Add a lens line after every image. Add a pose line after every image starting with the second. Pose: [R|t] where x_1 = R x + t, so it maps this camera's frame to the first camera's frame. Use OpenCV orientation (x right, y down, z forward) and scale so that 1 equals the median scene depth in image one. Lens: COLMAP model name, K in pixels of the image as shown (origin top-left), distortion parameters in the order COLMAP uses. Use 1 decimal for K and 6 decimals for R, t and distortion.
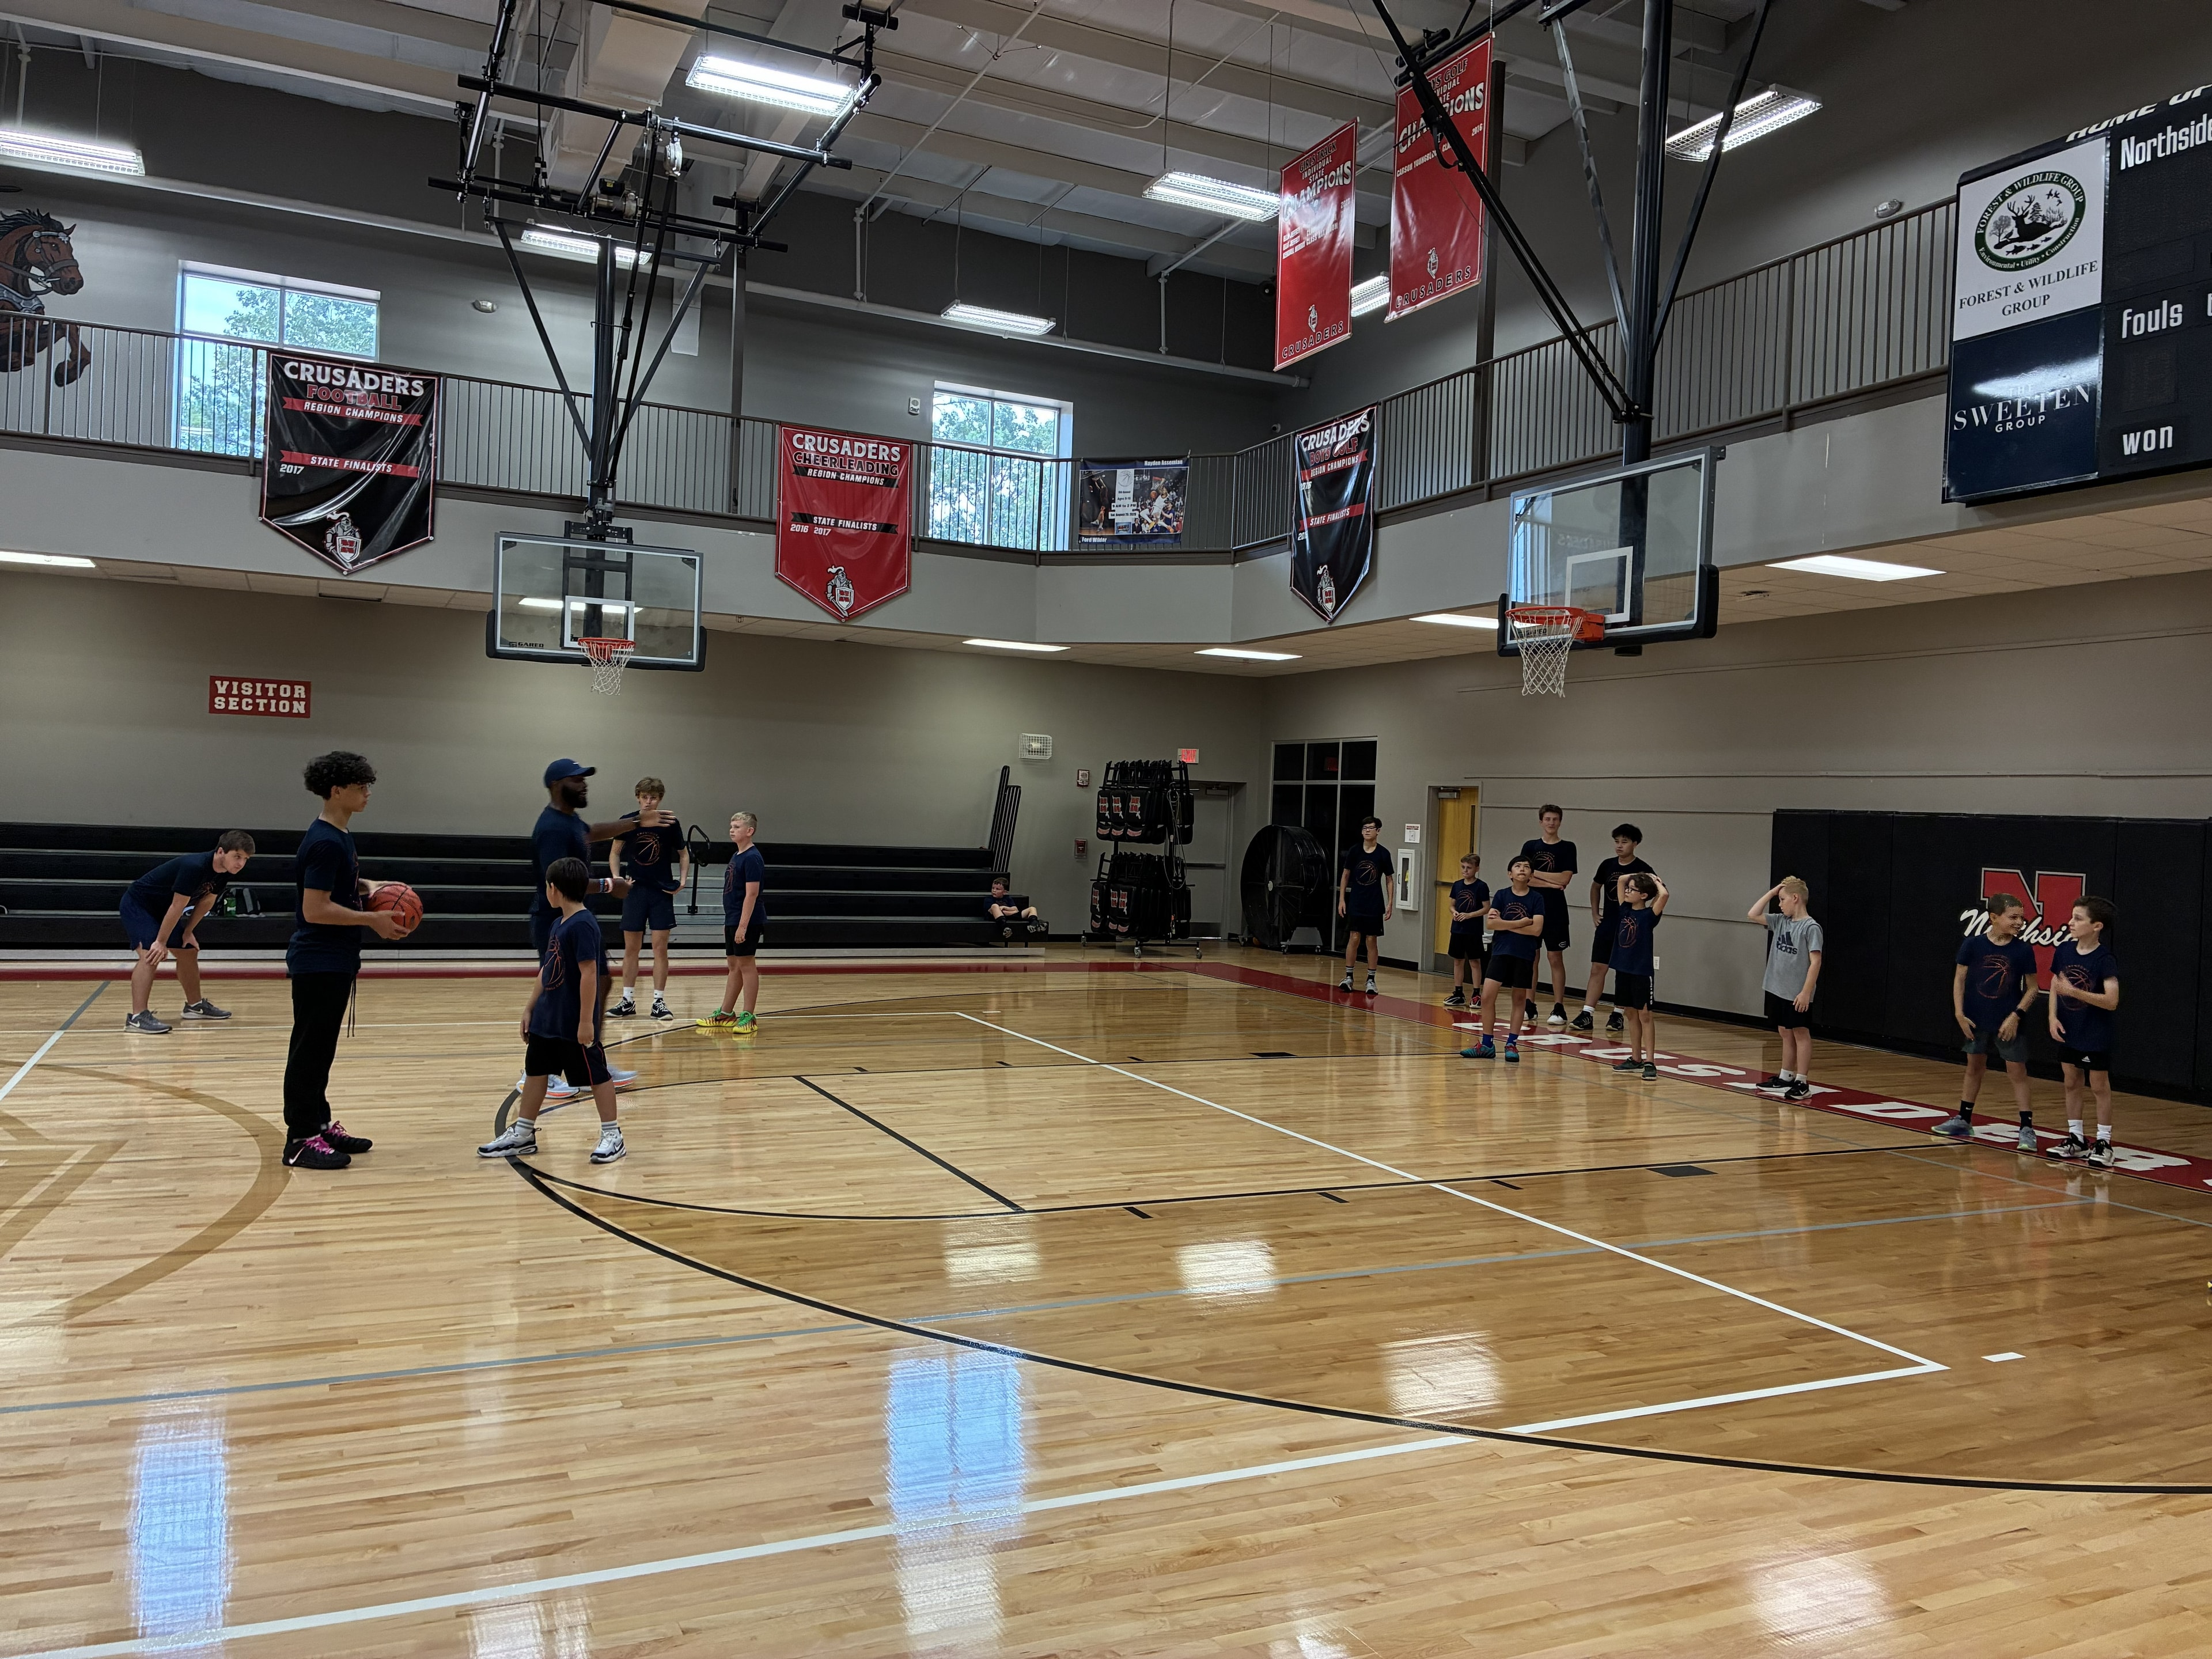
lens RADIAL K [[1675.5, 0, 1125.7], [0, 1675.5, 828.2], [0, 0, 1]] dist [0.048475, -0.052830]
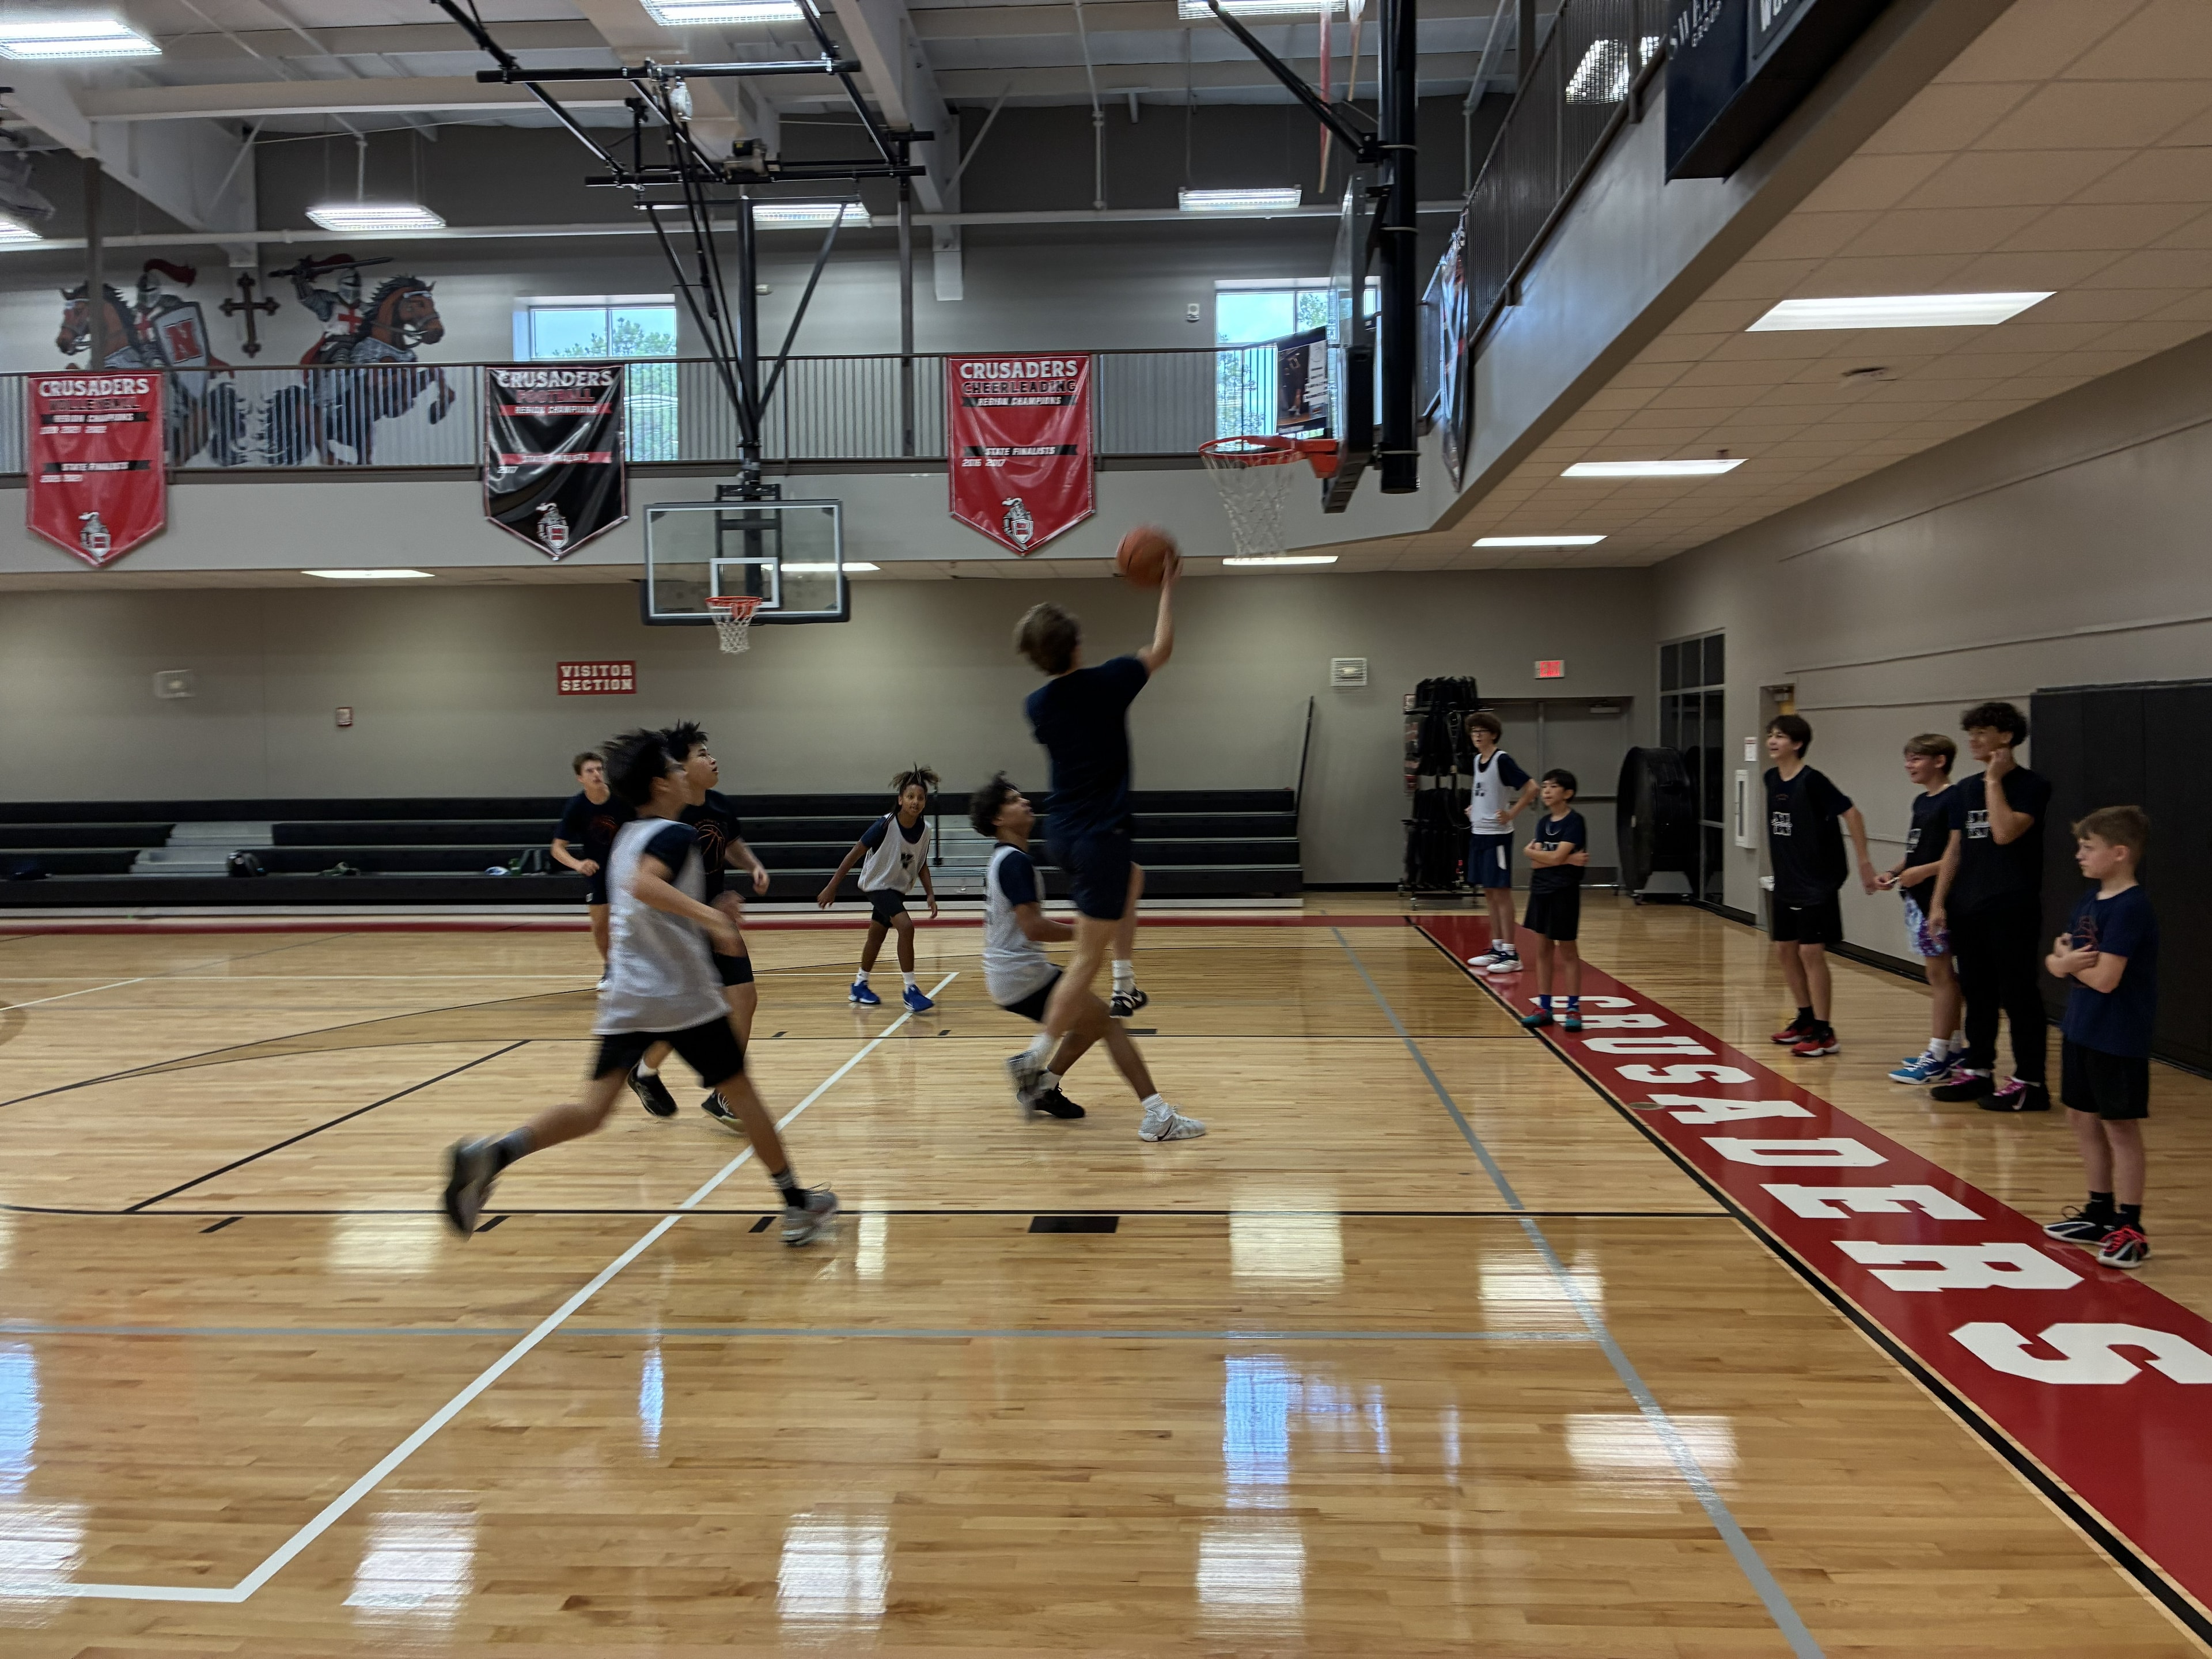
lens RADIAL K [[1675.5, 0, 1181.0], [0, 1675.5, 797.4], [0, 0, 1]] dist [0.048475, -0.052830]
pose [[0.870819, -0.035661, -0.490309, 0.435568], [0.041102, 0.999155, 0.000328, 0.019229], [0.489882, -0.020438, 0.871549, 0.263725]]
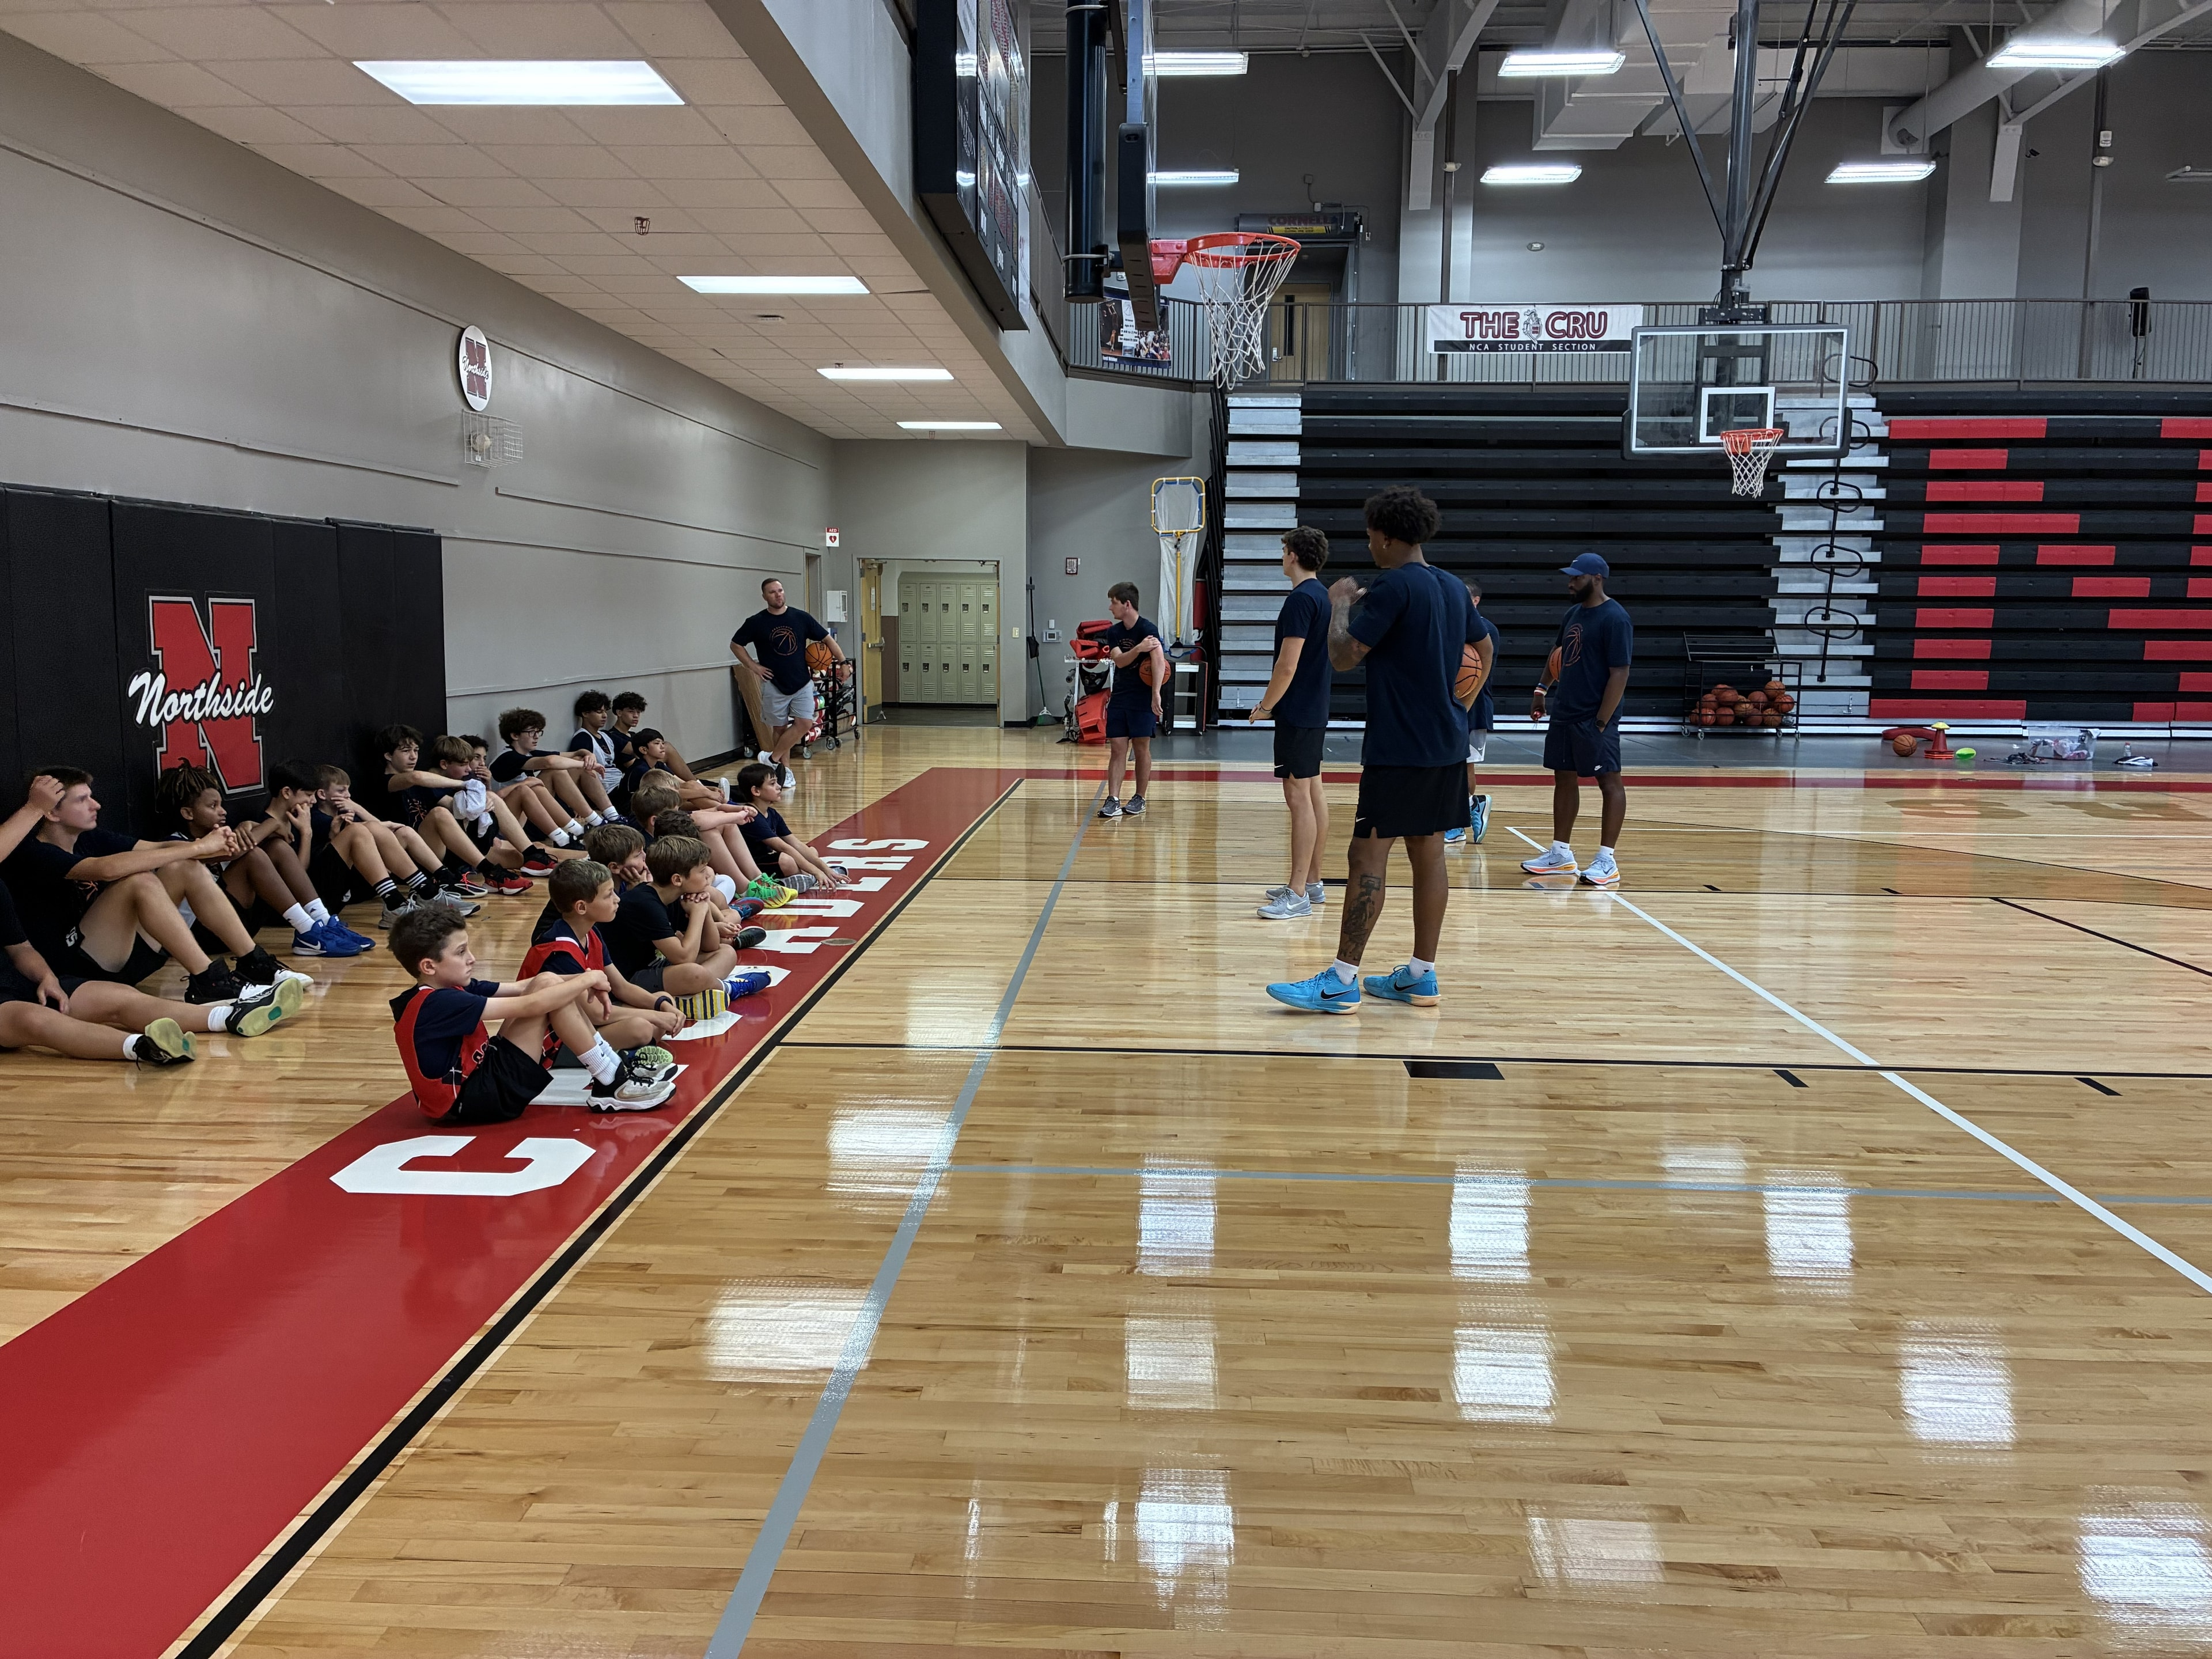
lens RADIAL K [[1675.5, 0, 1111.1], [0, 1675.5, 807.7], [0, 0, 1]] dist [0.048475, -0.052830]
pose [[-0.879538, -0.101086, 0.464966, -0.028036], [-0.039276, 0.989262, 0.140776, 0.001349], [-0.474204, 0.105556, -0.874064, 1.169671]]
